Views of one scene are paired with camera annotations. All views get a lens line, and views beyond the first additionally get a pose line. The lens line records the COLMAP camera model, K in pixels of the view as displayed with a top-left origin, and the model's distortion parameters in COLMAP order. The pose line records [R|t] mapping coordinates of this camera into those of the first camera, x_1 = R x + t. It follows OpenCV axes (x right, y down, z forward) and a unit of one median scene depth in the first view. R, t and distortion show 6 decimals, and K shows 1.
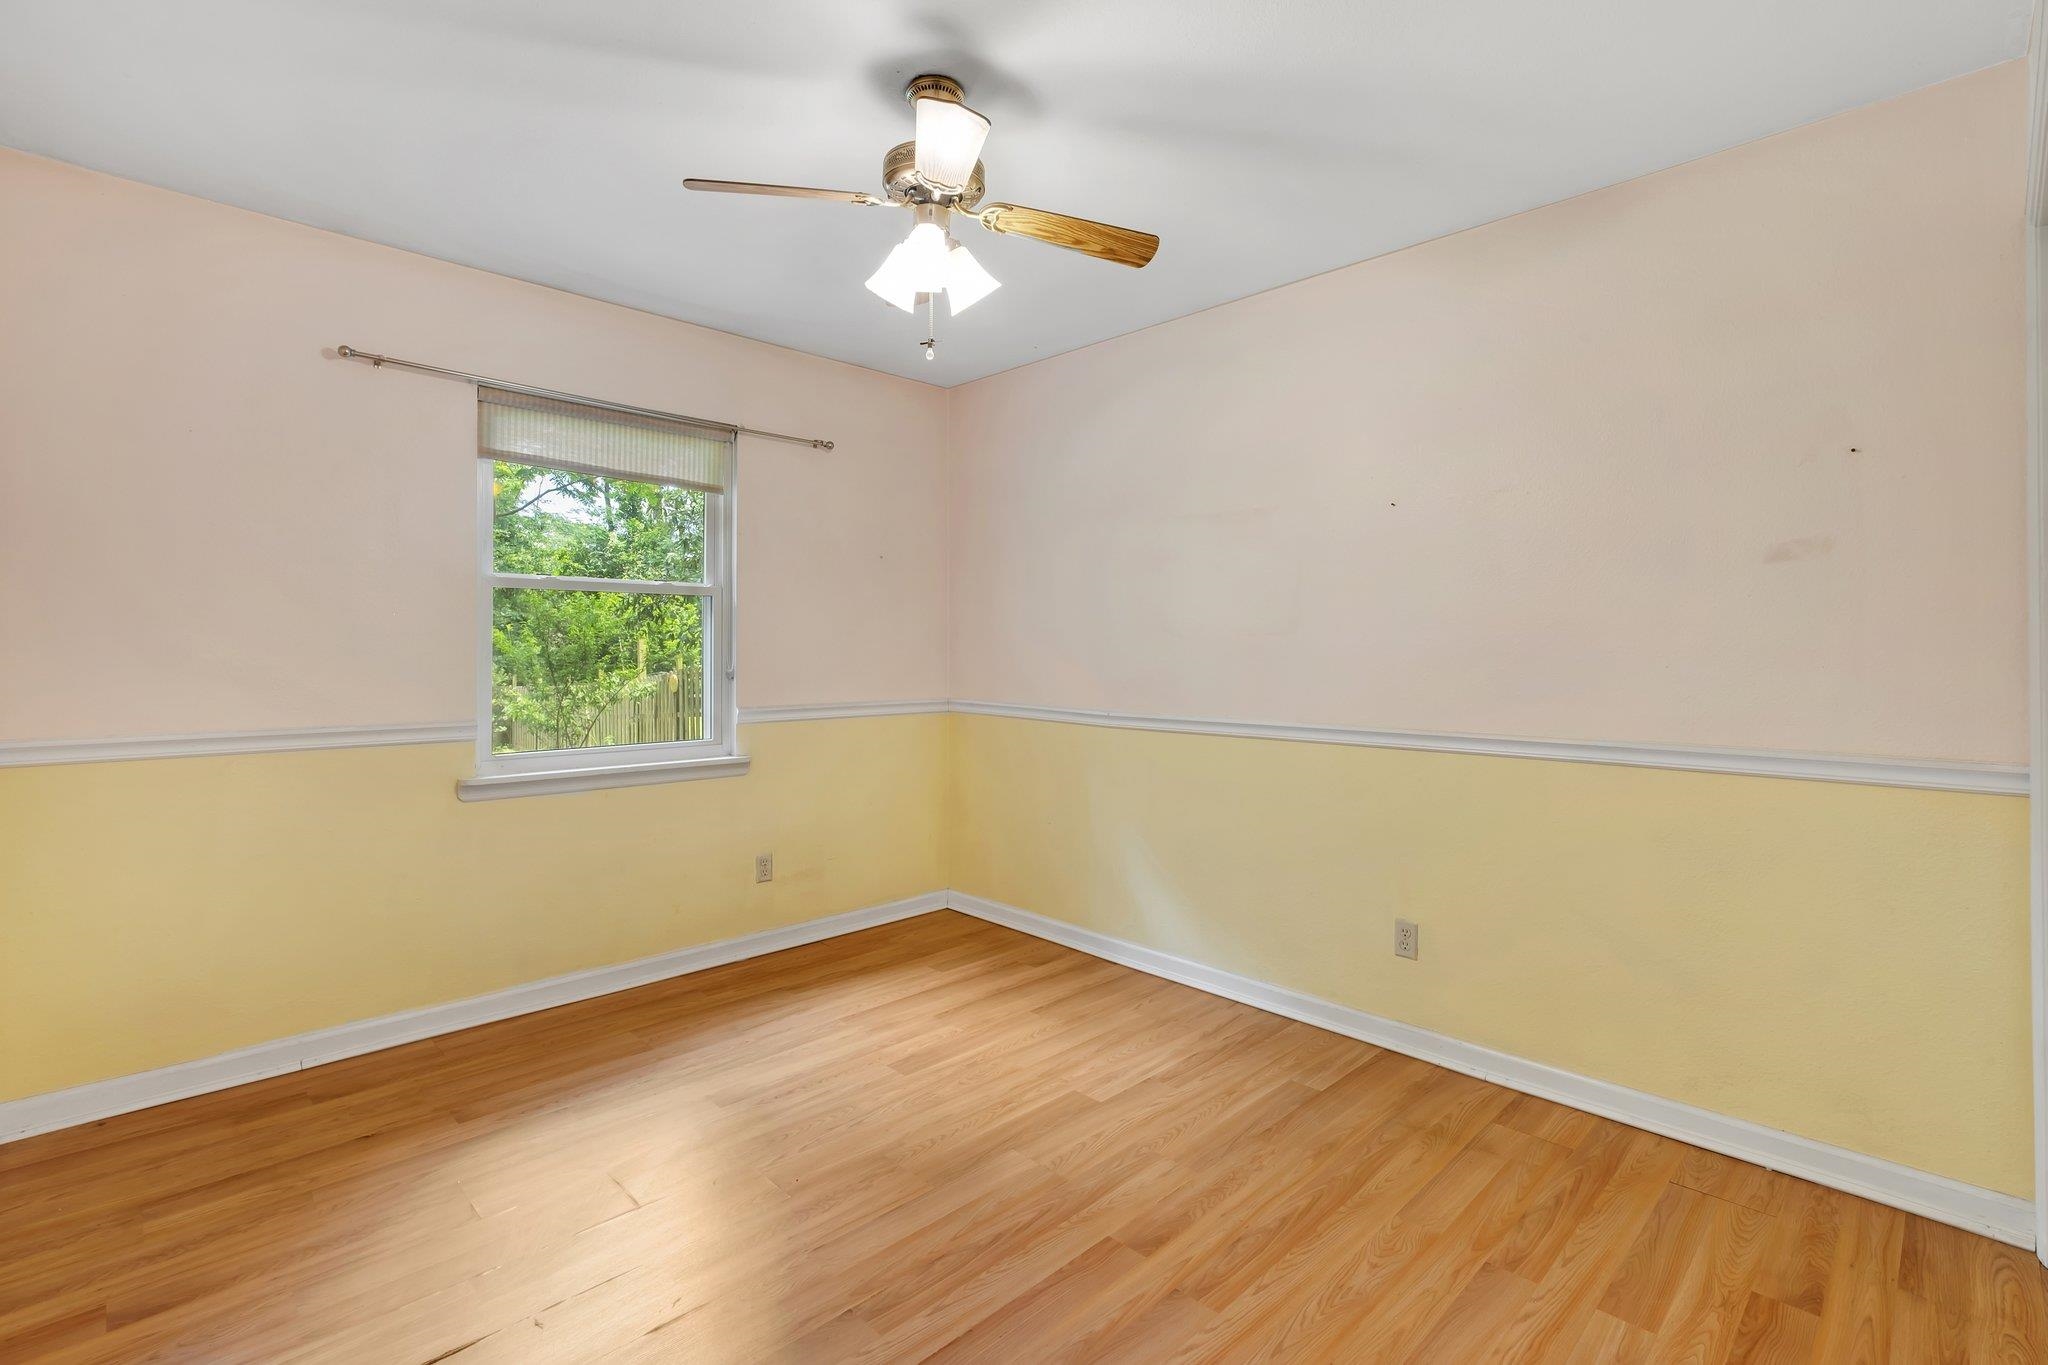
lens RADIAL K [[874.6, 0, 1024.1], [0, 874.6, 679.2], [0, 0, 1]] dist [-0.011511, 0.000047]
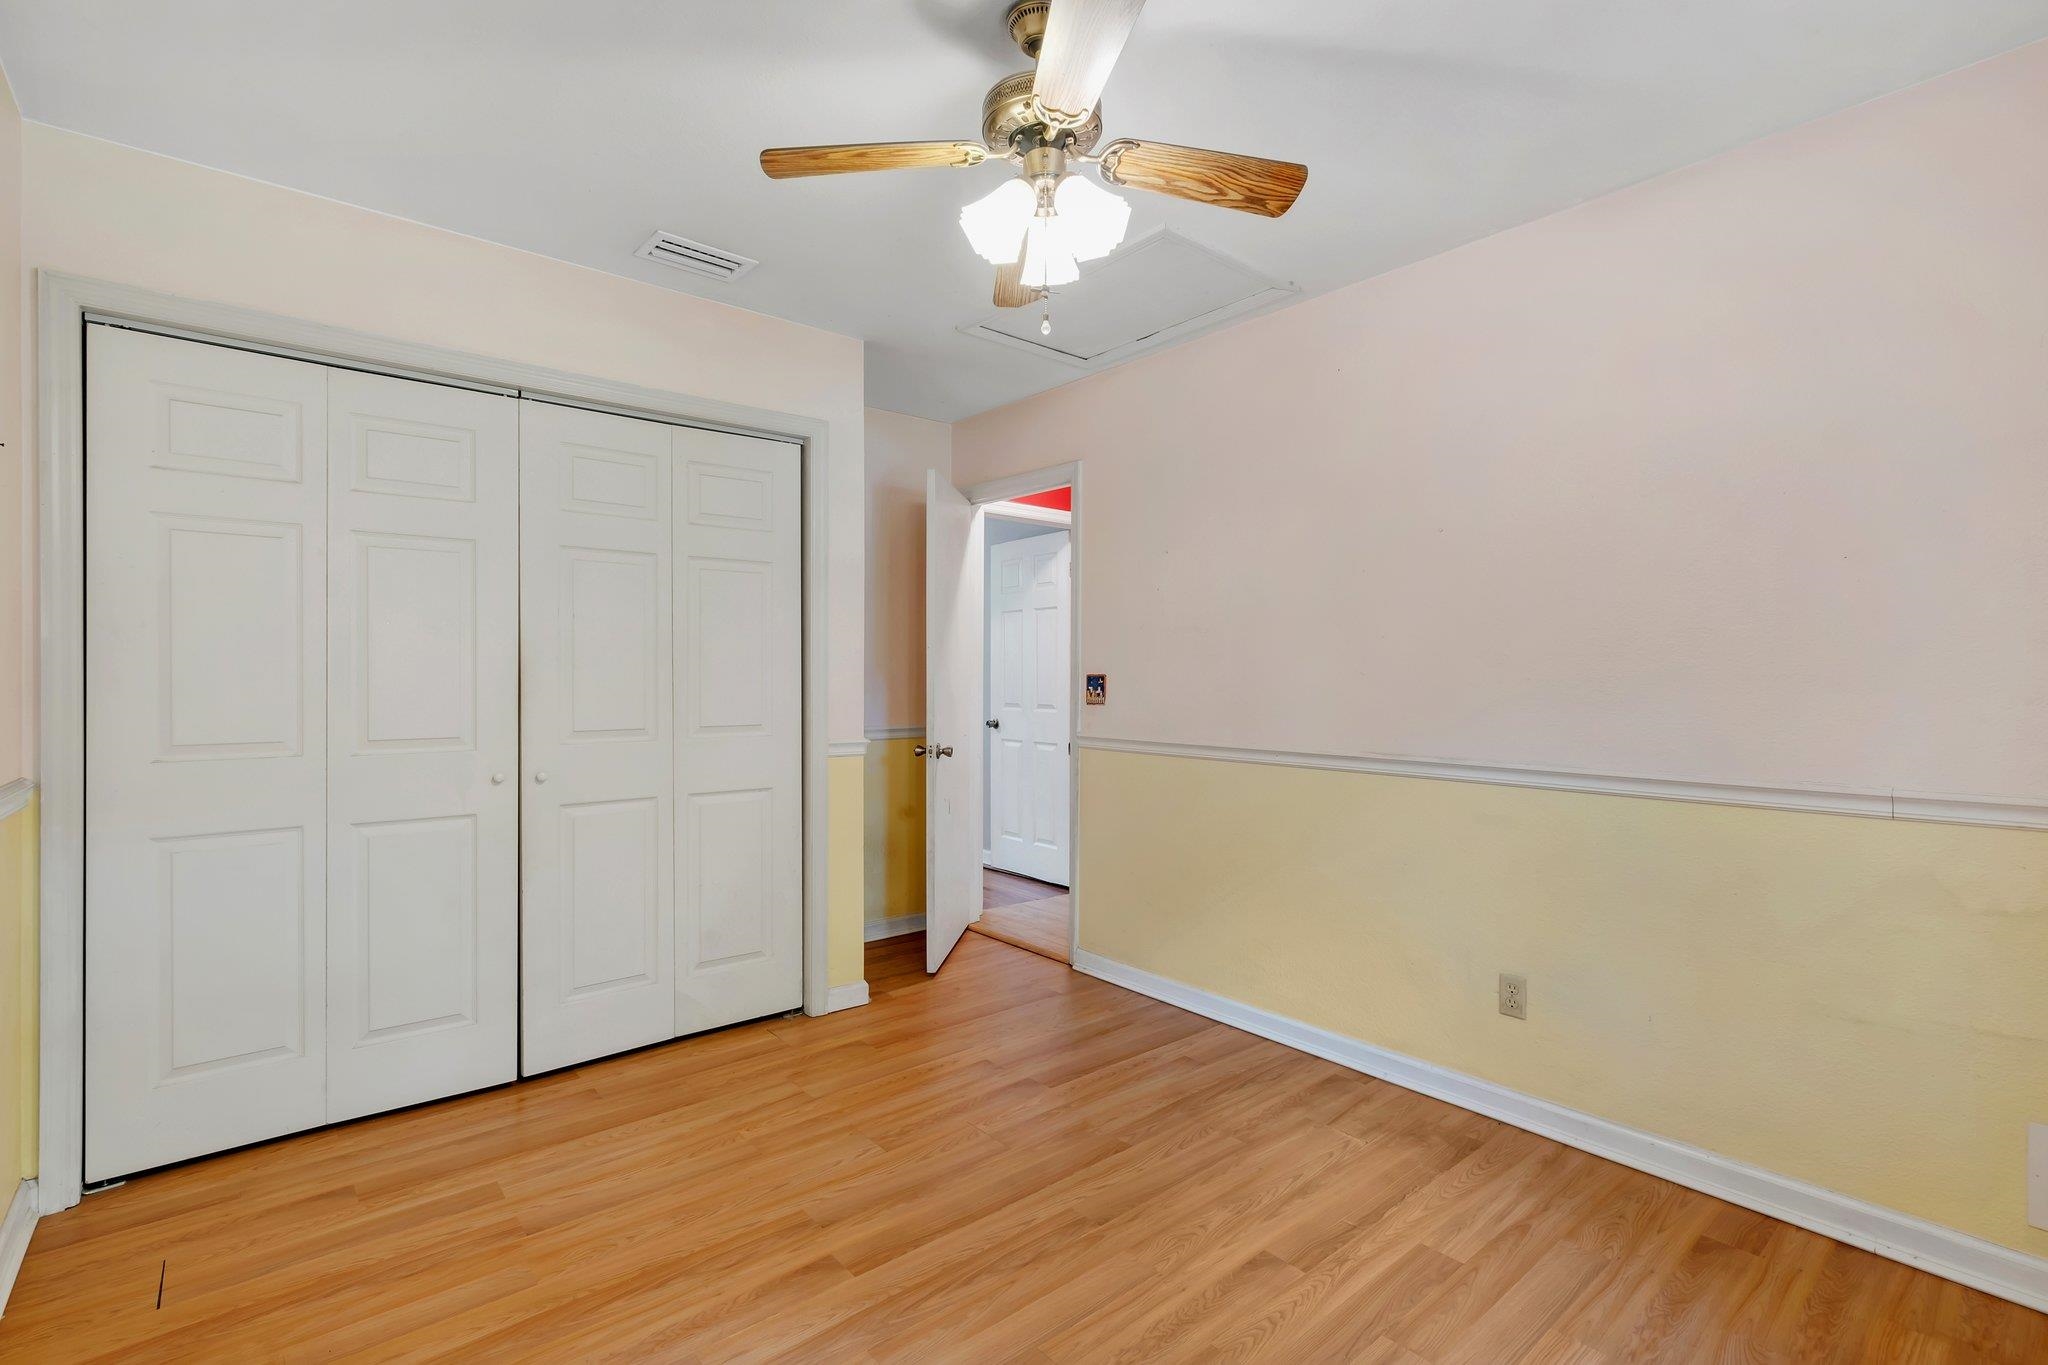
lens RADIAL K [[874.6, 0, 1022.0], [0, 874.6, 683.1], [0, 0, 1]] dist [-0.011511, 0.000047]
pose [[-0.997063, -0.005642, 0.076381, -0.163783], [-0.003938, 0.999740, 0.022444, -0.048818], [-0.076488, 0.022077, -0.996826, 1.992170]]
